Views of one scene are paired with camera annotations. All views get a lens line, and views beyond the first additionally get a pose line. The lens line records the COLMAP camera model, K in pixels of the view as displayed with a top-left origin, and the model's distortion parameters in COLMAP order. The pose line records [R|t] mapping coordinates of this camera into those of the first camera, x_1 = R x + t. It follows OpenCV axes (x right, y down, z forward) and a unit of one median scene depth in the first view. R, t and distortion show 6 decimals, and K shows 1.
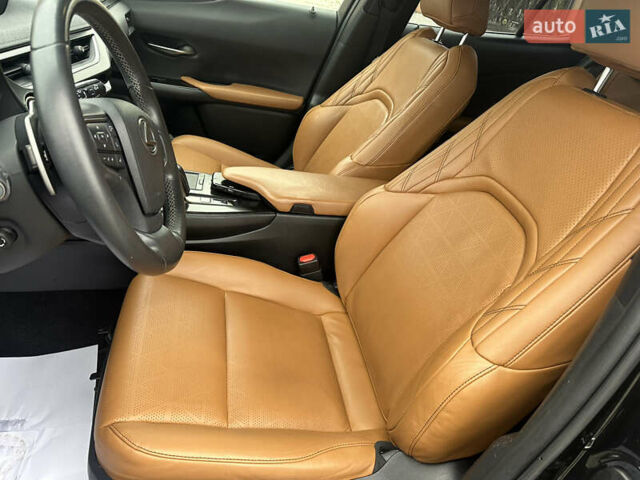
lens RADIAL K [[449.0, 0, 323.2], [0, 449.0, 239.3], [0, 0, 1]] dist [0.098800, -0.156424]
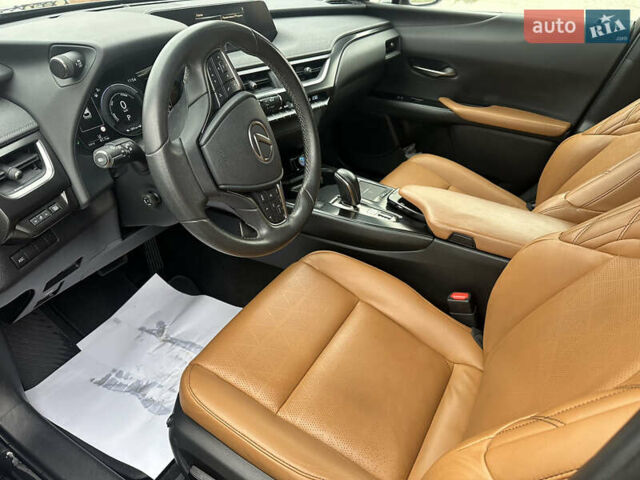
lens RADIAL K [[453.0, 0, 320.0], [0, 453.0, 240.0], [0, 0, 1]] dist [0.091983, -0.138684]
pose [[0.750712, 0.212497, -0.625521, 0.309518], [-0.245554, 0.968772, 0.034405, -0.028821], [0.613298, 0.127771, 0.779448, 0.122125]]
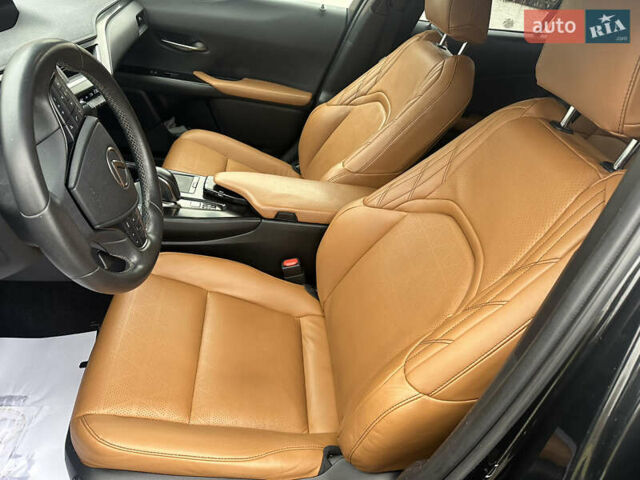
lens RADIAL K [[447.2, 0, 320.0], [0, 447.2, 240.0], [0, 0, 1]] dist [0.093161, -0.138943]
pose [[0.995484, 0.051666, -0.079633, 0.118354], [-0.047126, 0.997211, 0.057874, -0.076788], [0.082401, -0.053859, 0.995143, -0.034430]]
